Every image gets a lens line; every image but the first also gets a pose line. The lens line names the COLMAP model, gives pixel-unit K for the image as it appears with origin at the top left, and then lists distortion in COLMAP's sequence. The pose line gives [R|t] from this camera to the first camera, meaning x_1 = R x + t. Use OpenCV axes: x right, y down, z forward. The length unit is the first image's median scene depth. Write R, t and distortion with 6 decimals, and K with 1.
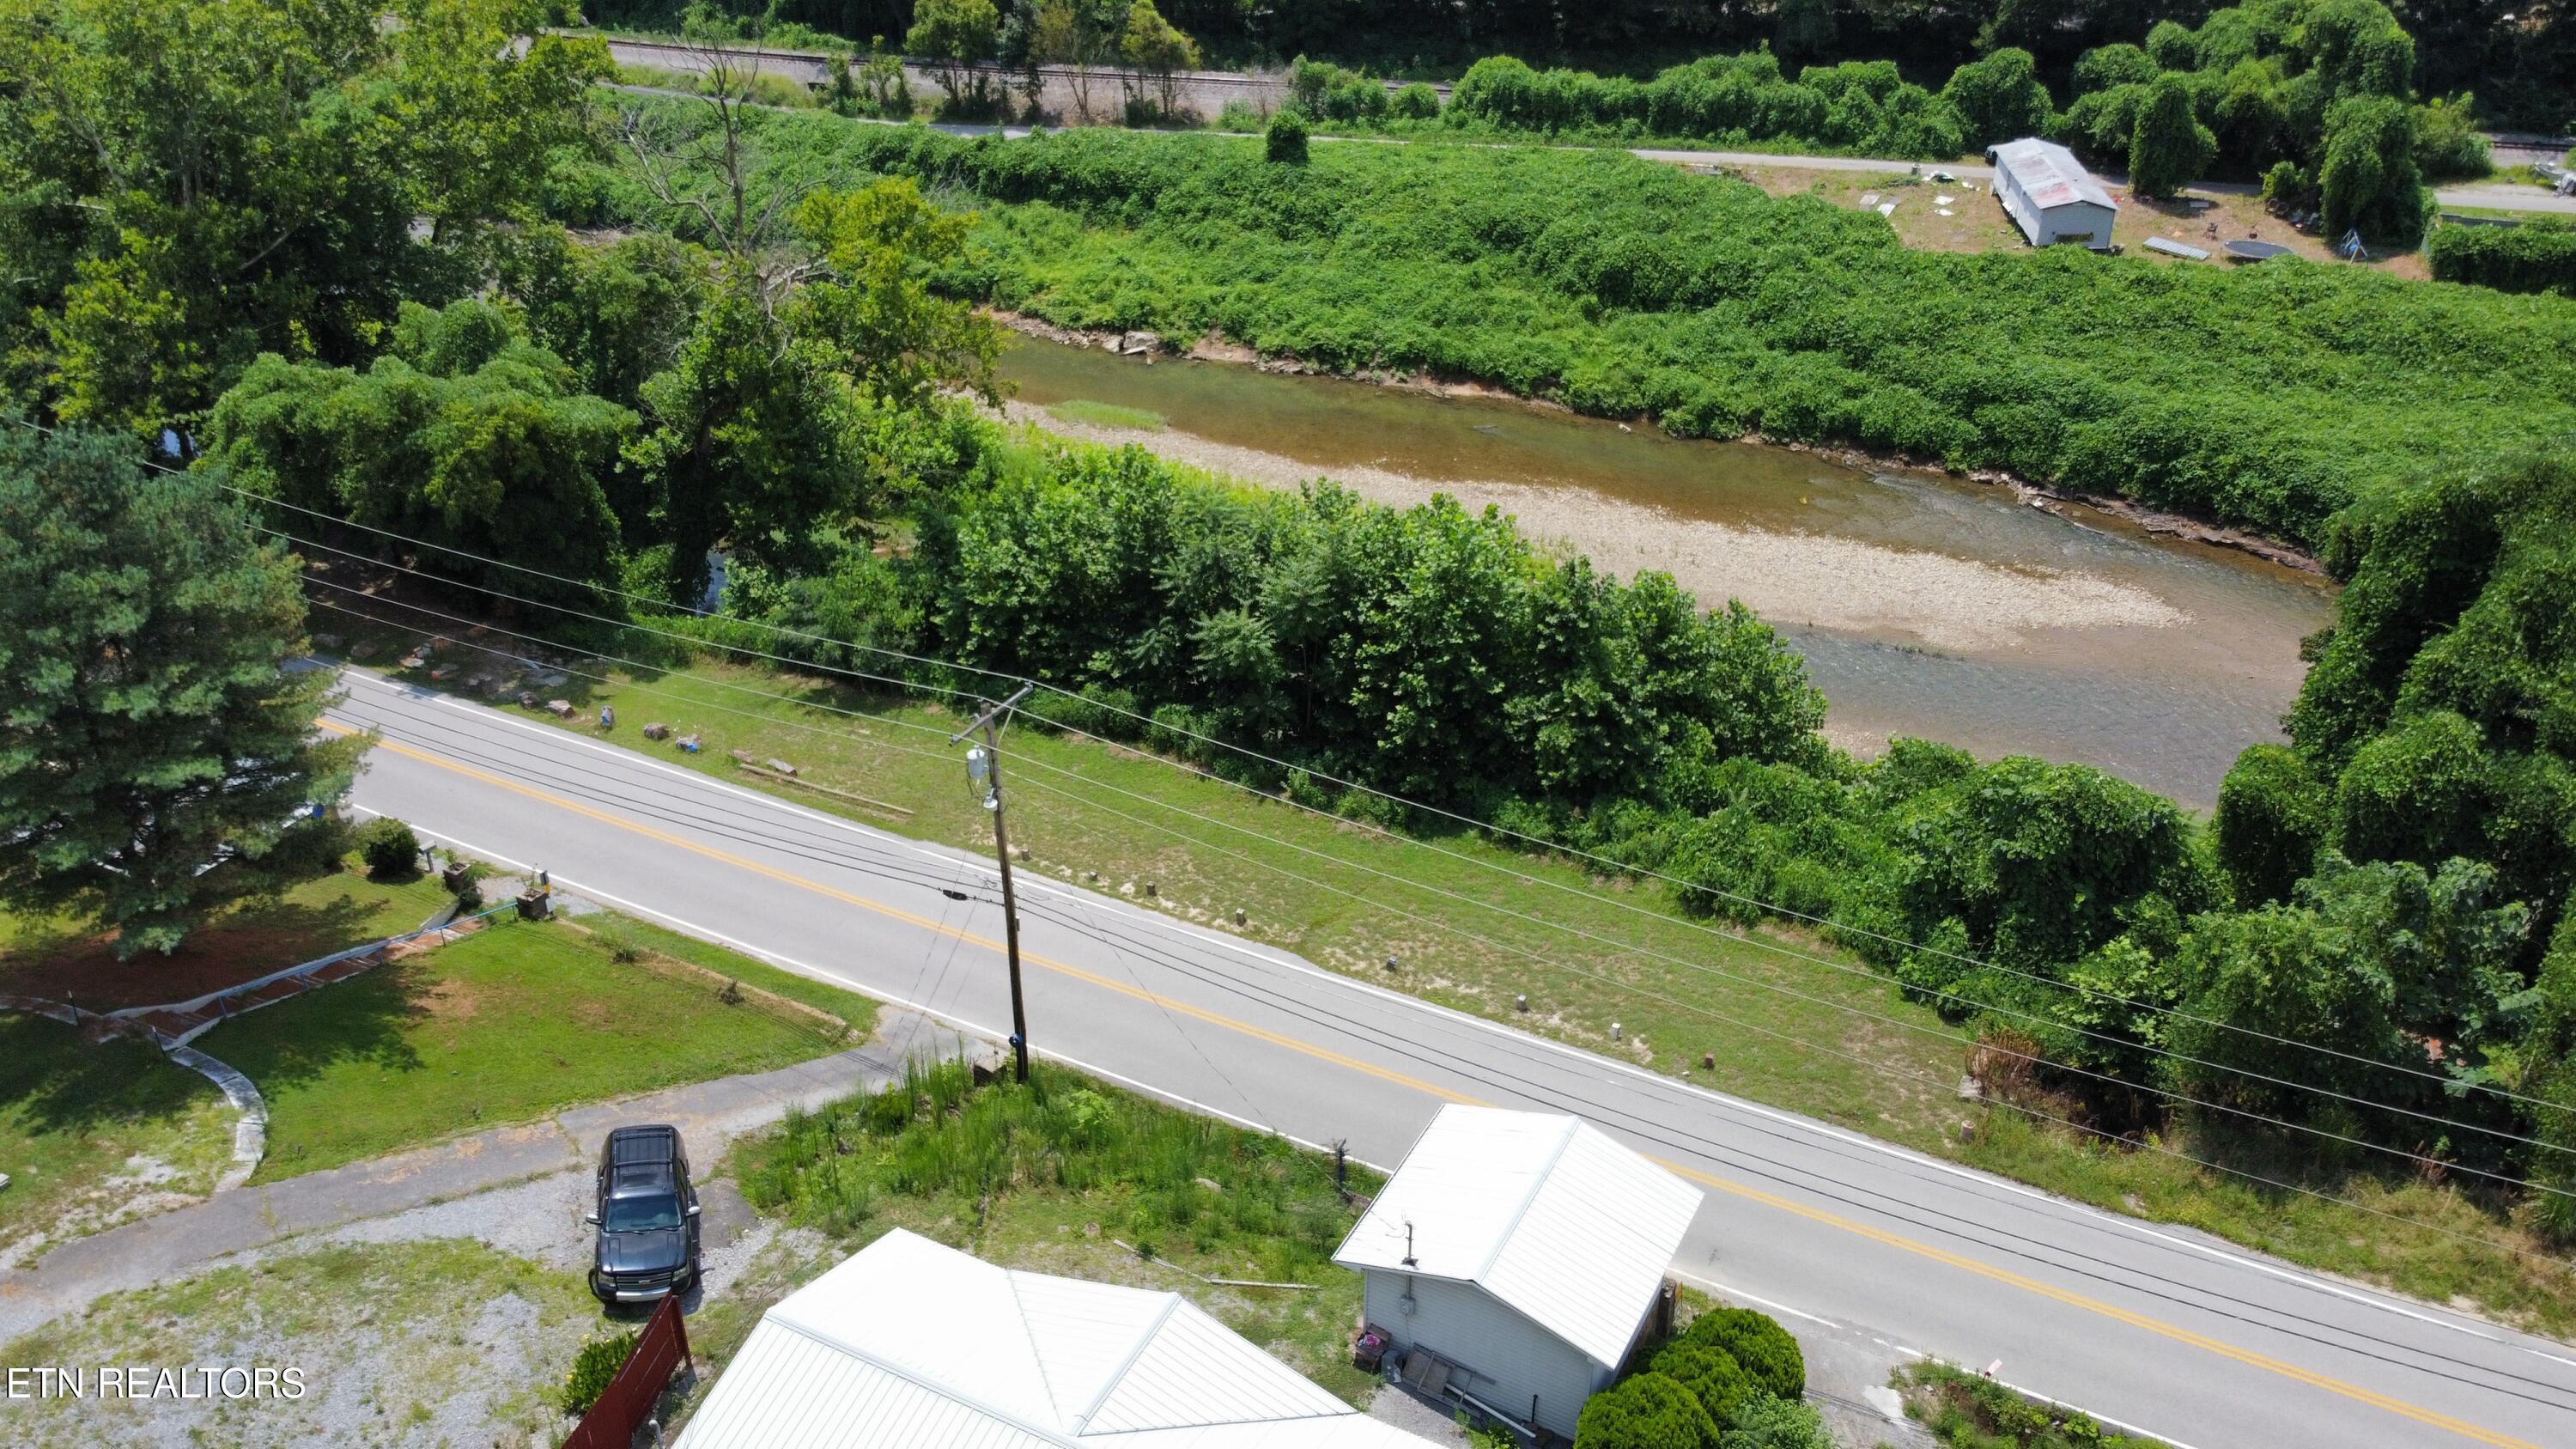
lens RADIAL K [[1960.1, 0, 1282.3], [0, 1960.1, 732.6], [0, 0, 1]] dist [0.002631, -0.004477]
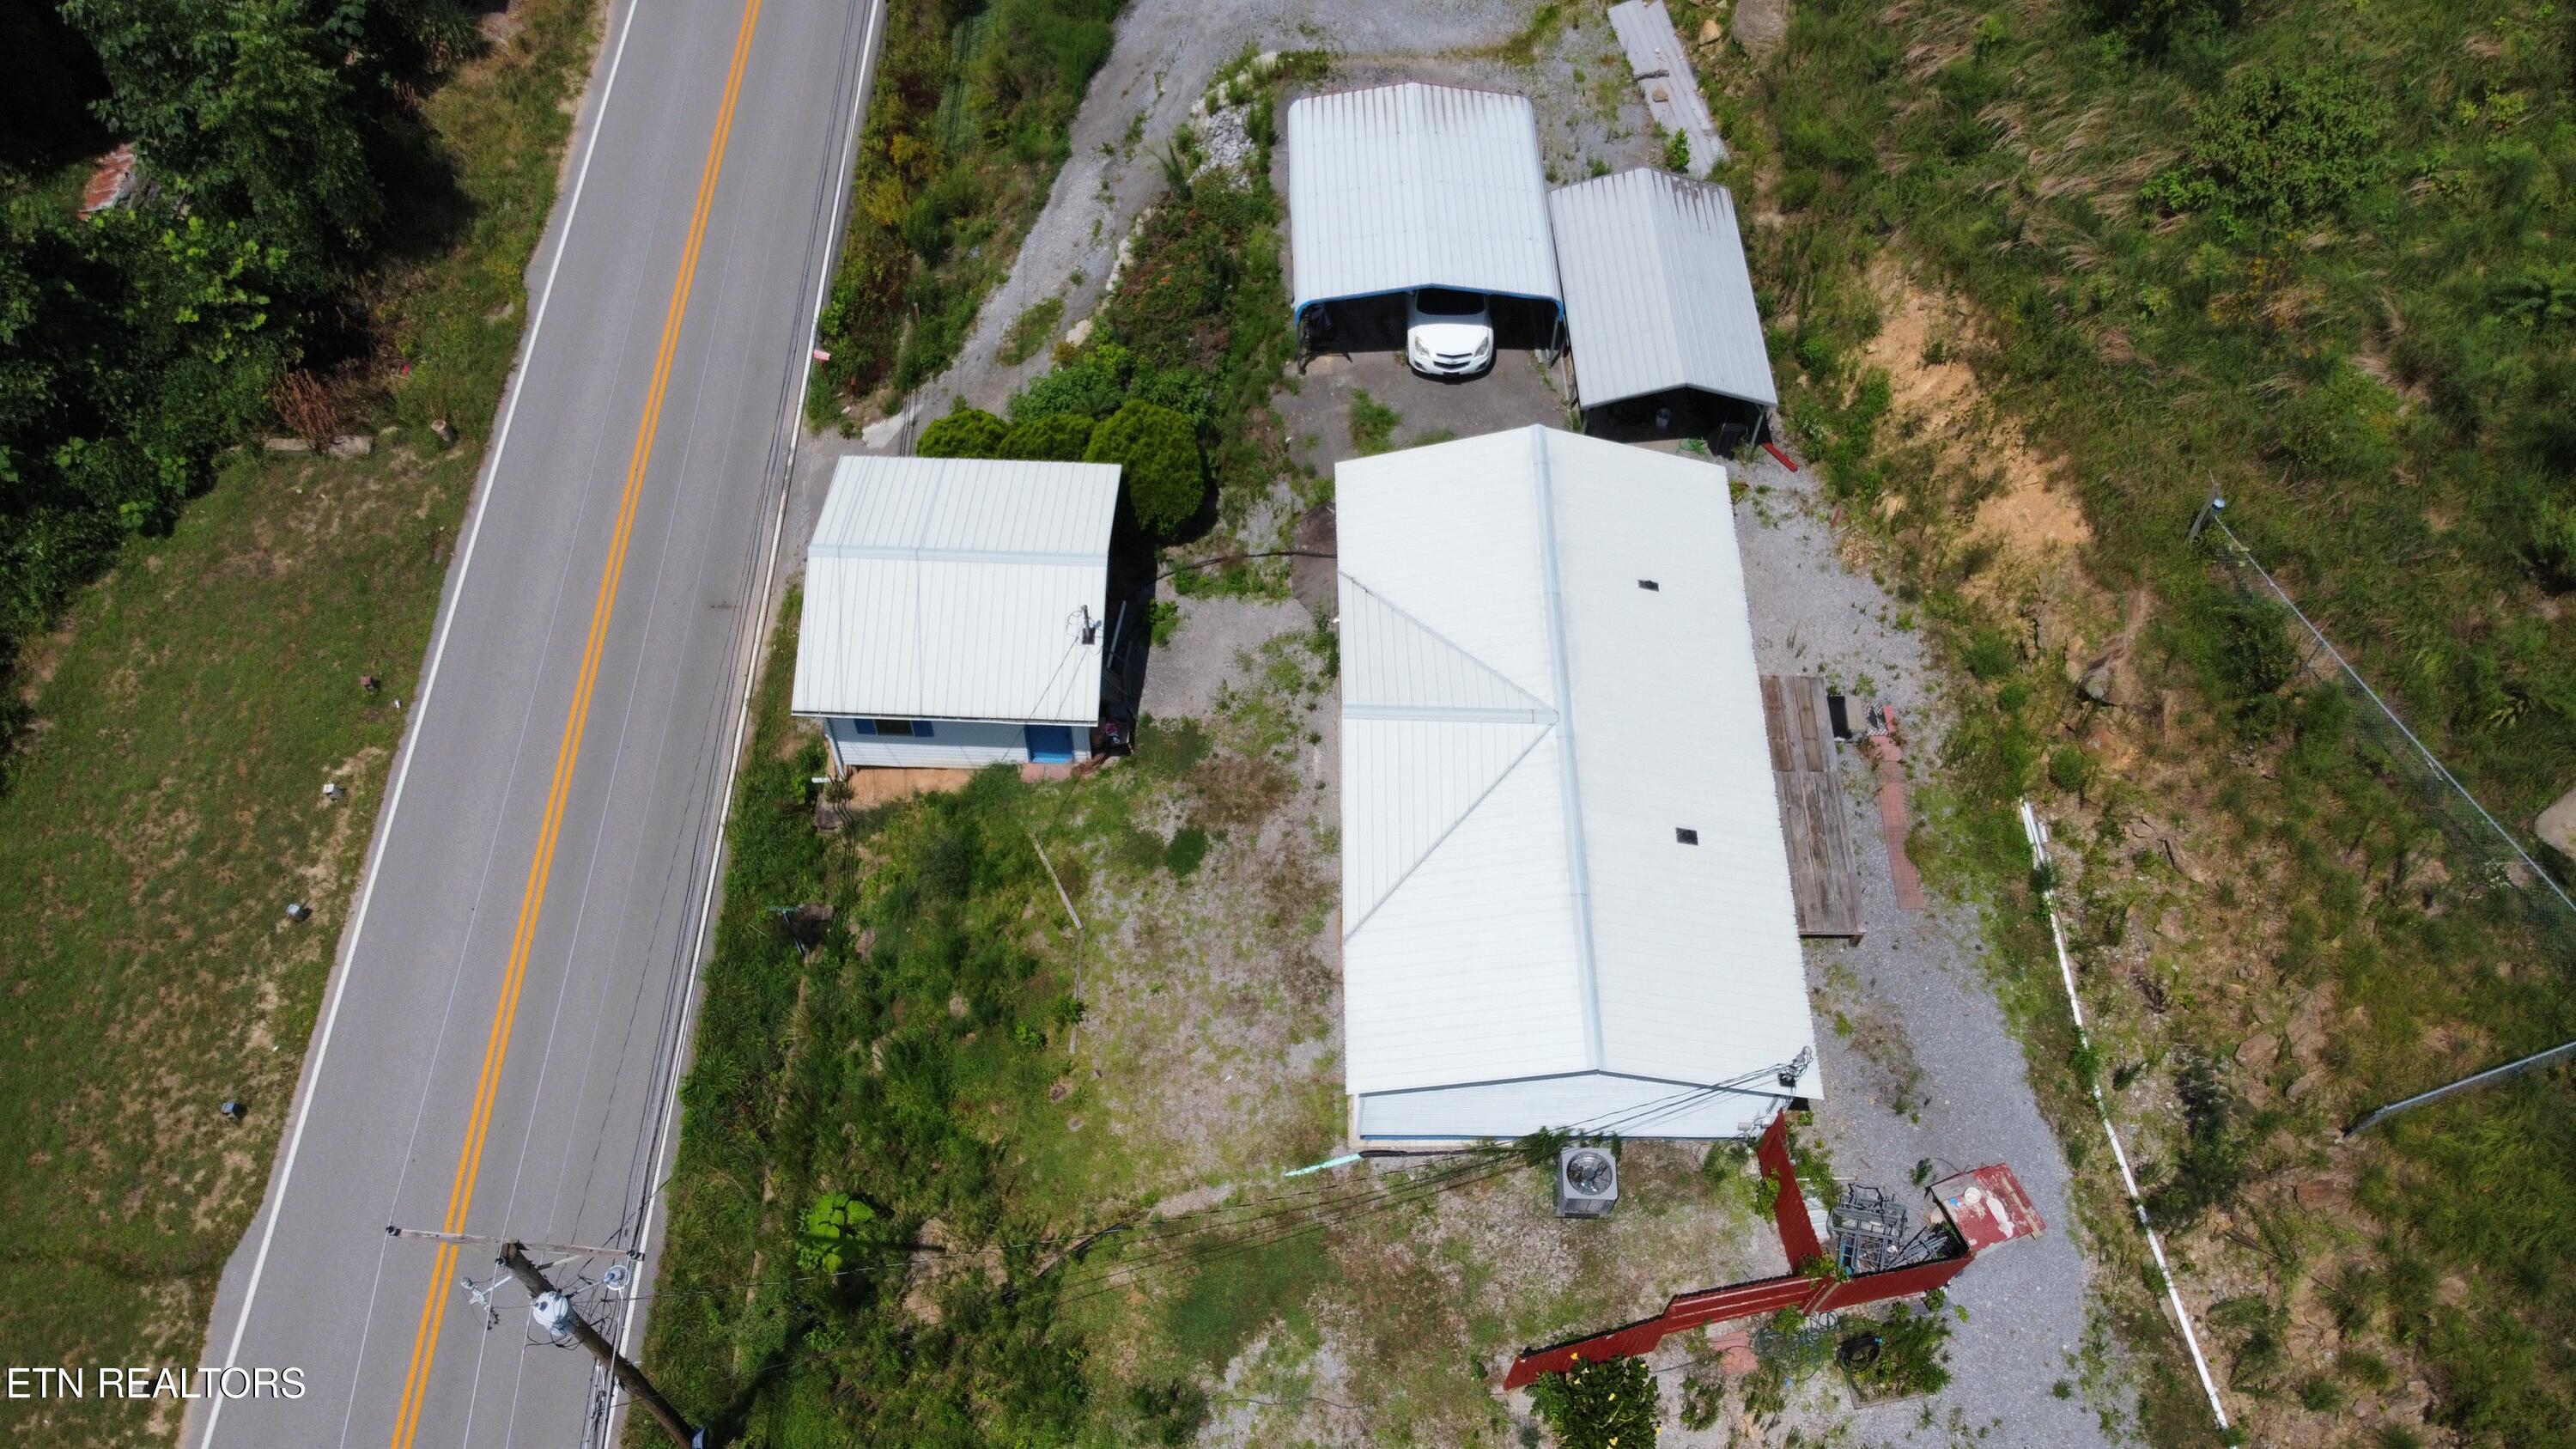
lens RADIAL K [[1968.2, 0, 1270.3], [0, 1968.2, 731.9], [0, 0, 1]] dist [-0.001897, 0.001916]
pose [[-0.450572, -0.757940, 0.471711, -0.388521], [0.421438, 0.285219, 0.860837, -0.415485], [-0.787004, 0.586666, 0.190913, 0.696298]]
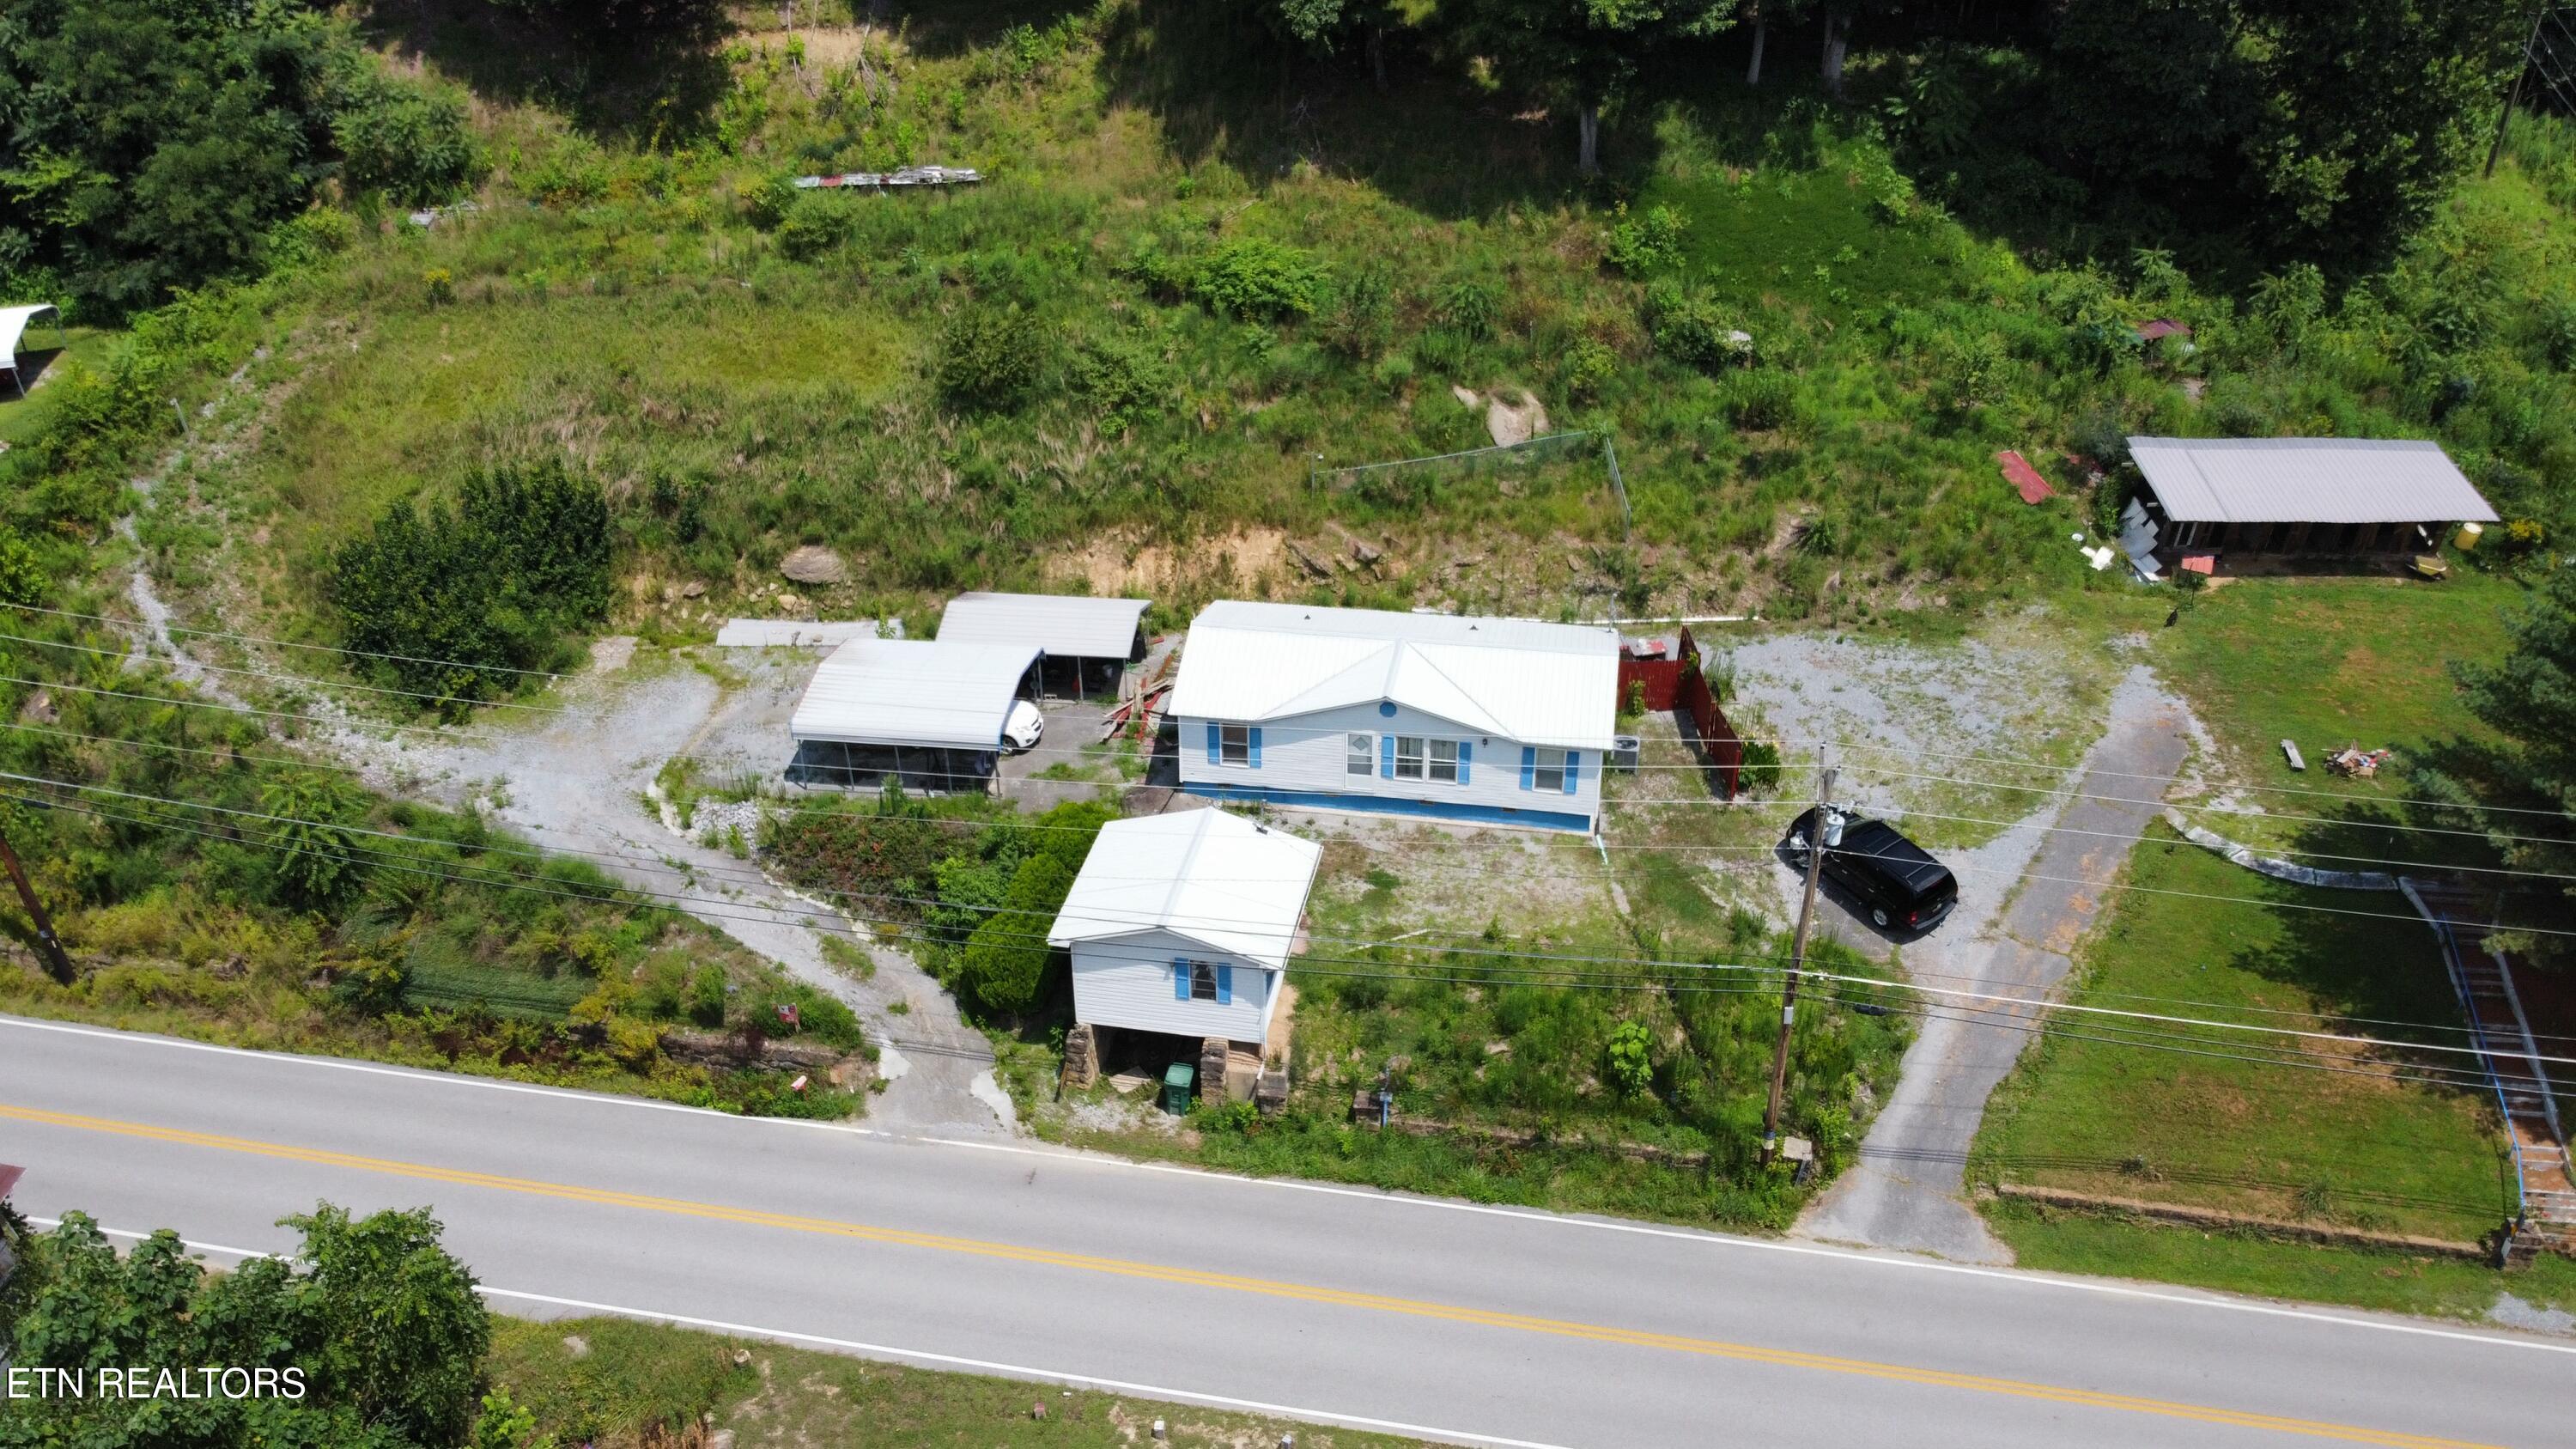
lens RADIAL K [[1968.2, 0, 1270.3], [0, 1968.2, 731.9], [0, 0, 1]] dist [-0.001897, 0.001916]
pose [[-0.954910, 0.151048, -0.255602, 0.348388], [-0.143741, 0.518082, 0.843166, -0.796917], [0.259781, 0.841888, -0.473010, 1.400957]]
